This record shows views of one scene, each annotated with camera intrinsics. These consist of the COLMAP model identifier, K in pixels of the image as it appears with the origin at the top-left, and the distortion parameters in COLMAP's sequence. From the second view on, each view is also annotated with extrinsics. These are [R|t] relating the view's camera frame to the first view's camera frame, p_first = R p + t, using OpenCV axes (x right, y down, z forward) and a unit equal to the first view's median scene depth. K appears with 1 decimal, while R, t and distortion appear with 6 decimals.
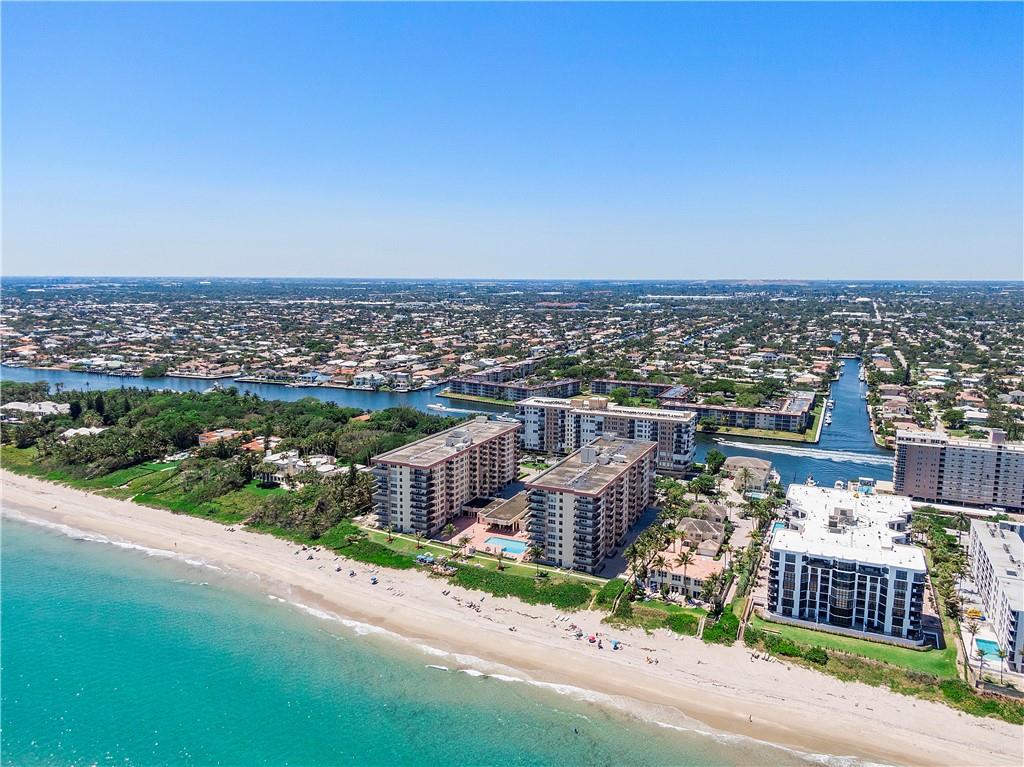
lens RADIAL K [[700.5, 0, 518.1], [0, 700.5, 384.5], [0, 0, 1]] dist [0.067398, -0.096564]
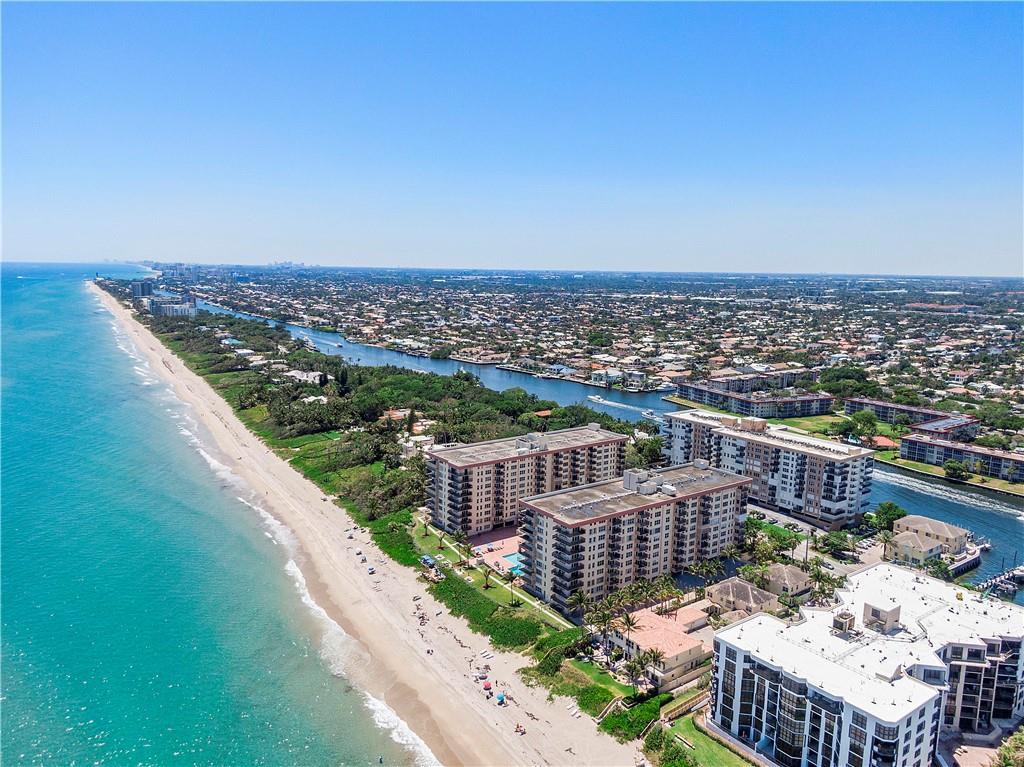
lens RADIAL K [[714.0, 0, 512.0], [0, 714.0, 383.5], [0, 0, 1]] dist [0.051221, -0.062325]
pose [[0.877050, 0.085807, -0.472673, 0.377585], [-0.084205, 0.996145, 0.024593, -0.027065], [0.472962, 0.018232, 0.880894, 0.160586]]
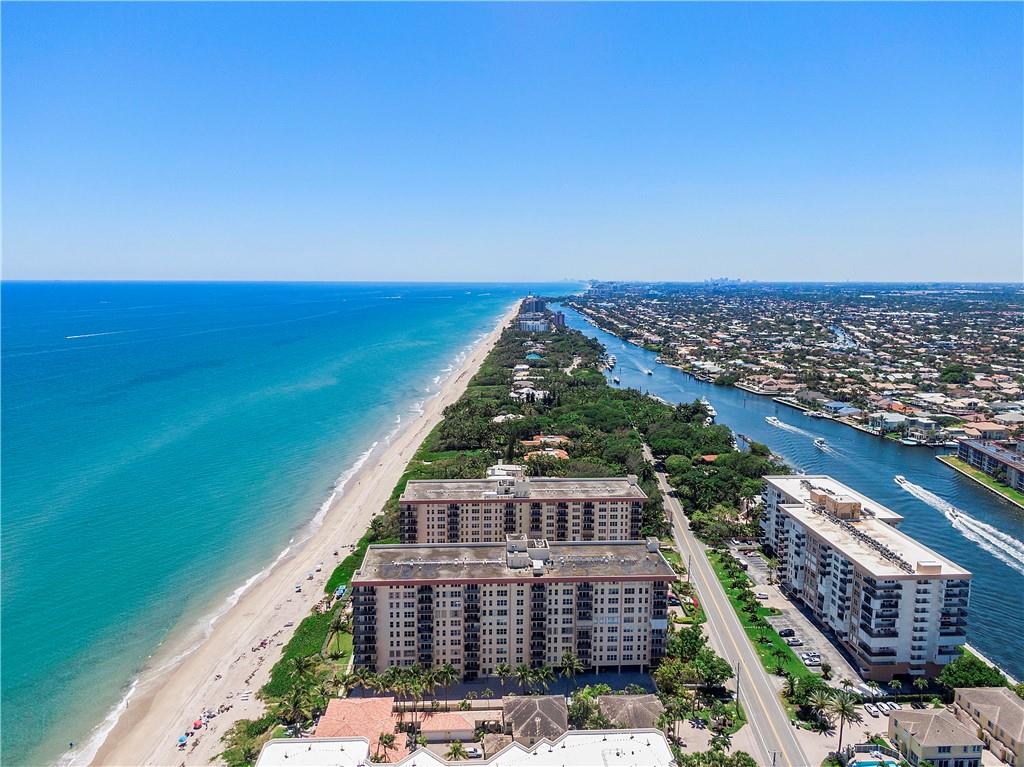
lens RADIAL K [[714.0, 0, 512.0], [0, 714.0, 383.5], [0, 0, 1]] dist [0.051221, -0.062325]
pose [[0.483056, 0.122119, -0.867031, 0.728119], [-0.134358, 0.988837, 0.064419, -0.116543], [0.865219, 0.085374, 0.494071, 0.625139]]
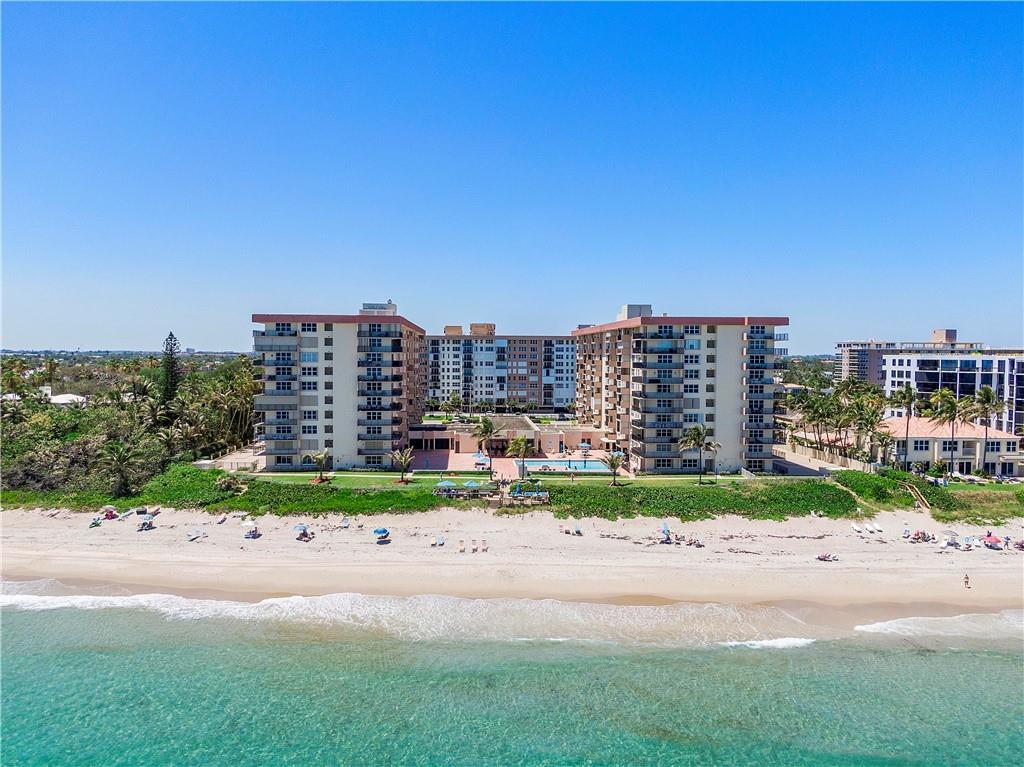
lens RADIAL K [[714.0, 0, 512.0], [0, 714.0, 383.5], [0, 0, 1]] dist [0.051221, -0.062325]
pose [[0.881983, -0.019856, 0.470863, -0.283596], [0.065662, 0.994544, -0.081055, 0.200518], [-0.466685, 0.102407, 0.878475, 0.527538]]
